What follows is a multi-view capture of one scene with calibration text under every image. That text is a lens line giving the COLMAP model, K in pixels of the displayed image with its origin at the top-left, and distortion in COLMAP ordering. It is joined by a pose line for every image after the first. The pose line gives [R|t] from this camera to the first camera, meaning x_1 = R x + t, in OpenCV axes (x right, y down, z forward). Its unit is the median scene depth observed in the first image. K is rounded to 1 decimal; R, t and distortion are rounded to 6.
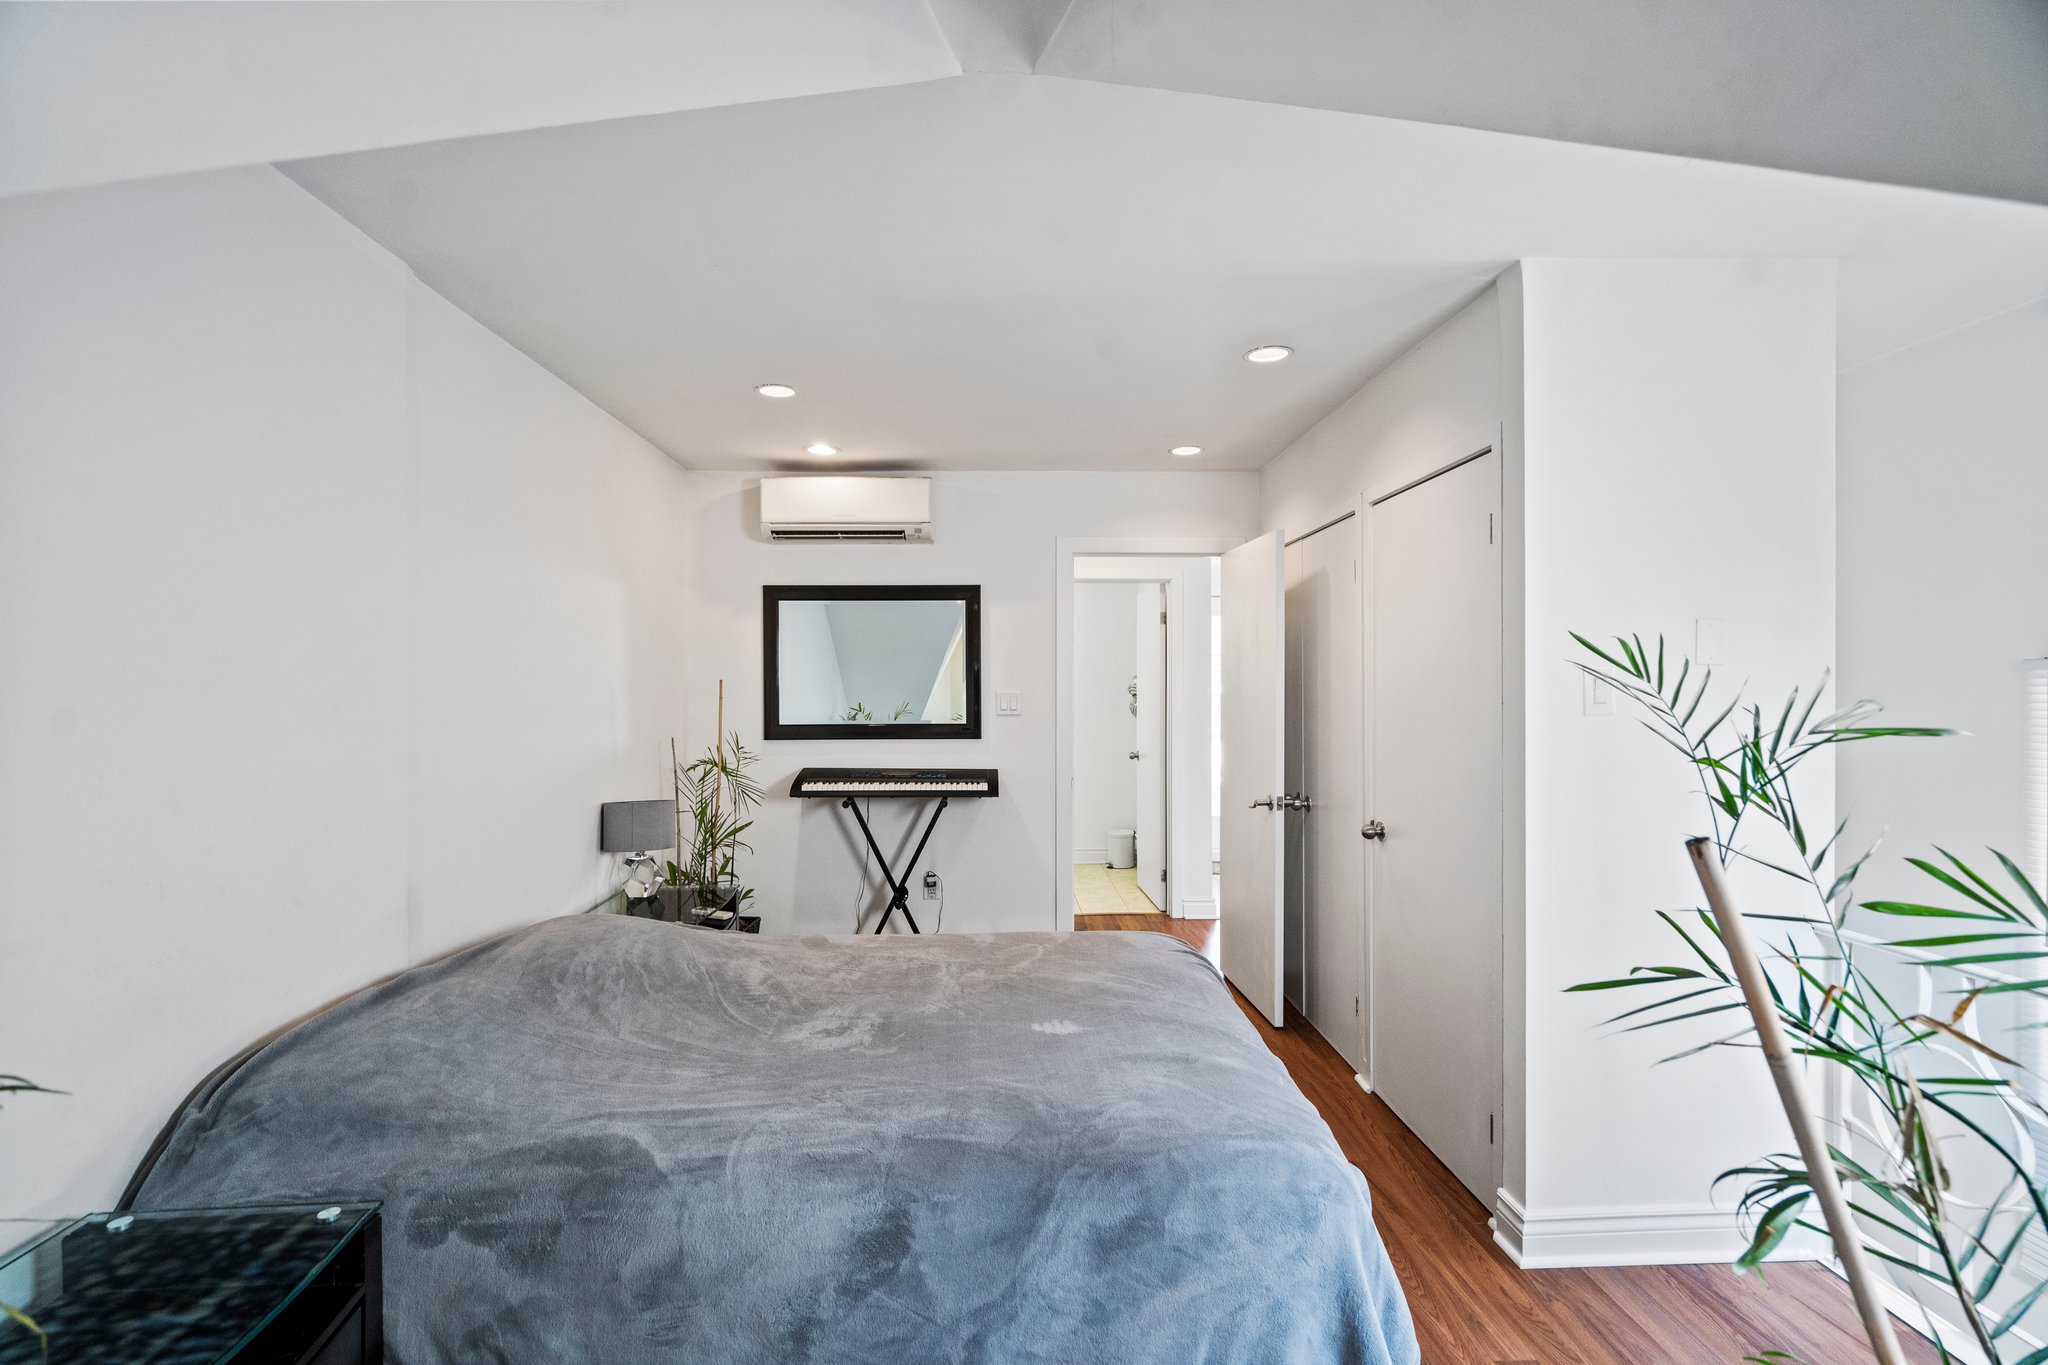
lens RADIAL K [[921.7, 0, 1021.4], [0, 921.7, 640.3], [0, 0, 1]] dist [-0.002522, 0.000491]
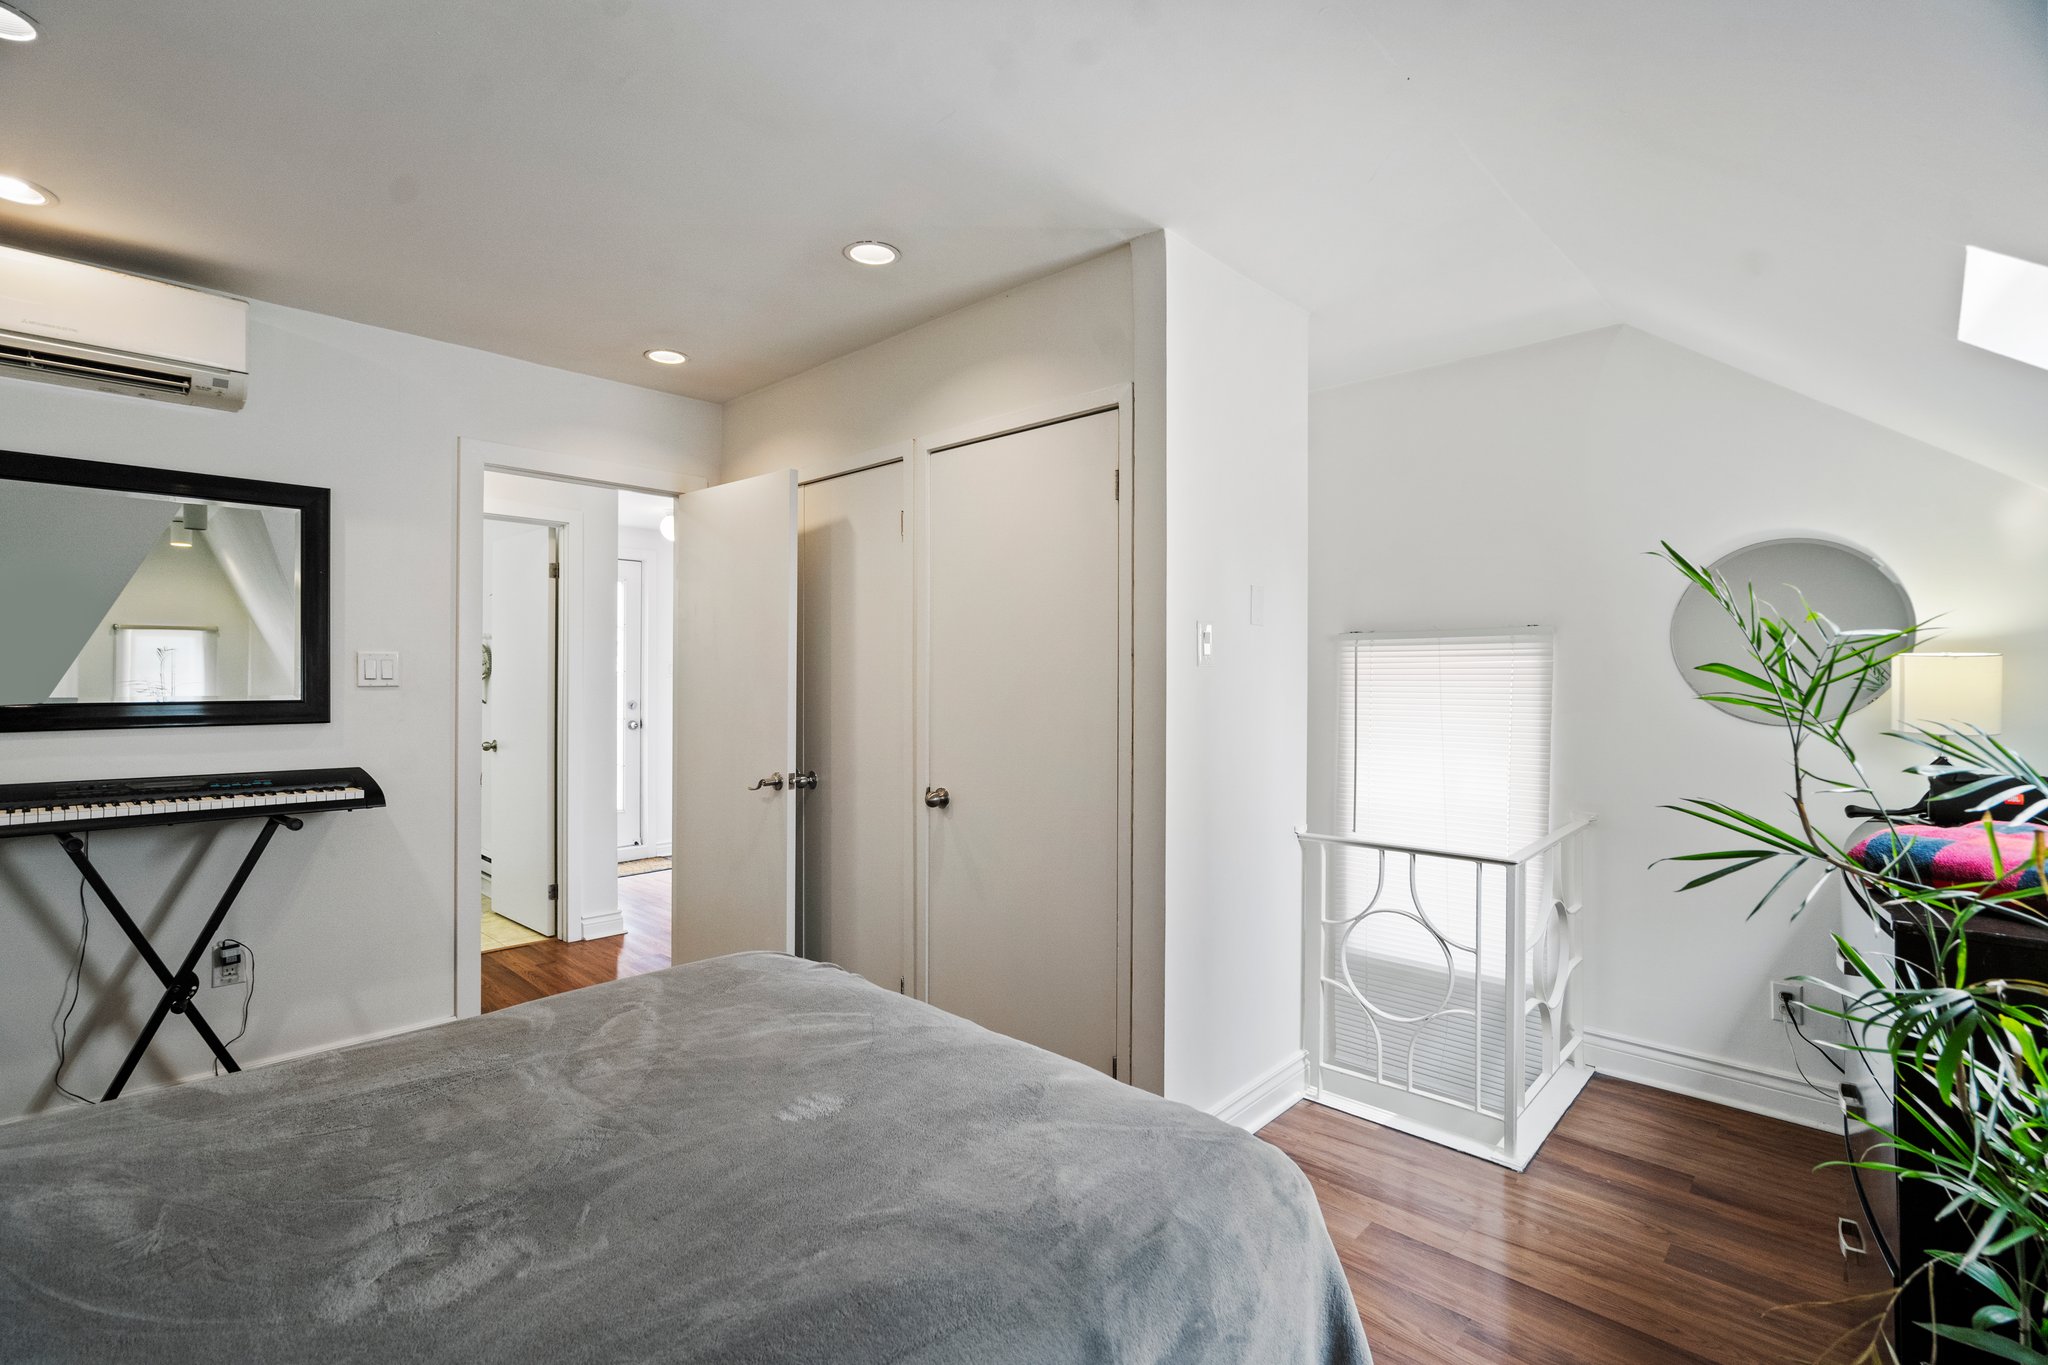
lens RADIAL K [[925.1, 0, 1004.6], [0, 925.1, 644.6], [0, 0, 1]] dist [-0.003909, 0.001582]
pose [[0.713227, 0.027170, 0.700406, -0.175193], [-0.036515, 0.999332, -0.001583, 0.037500], [-0.699981, -0.024446, 0.713743, 0.212743]]
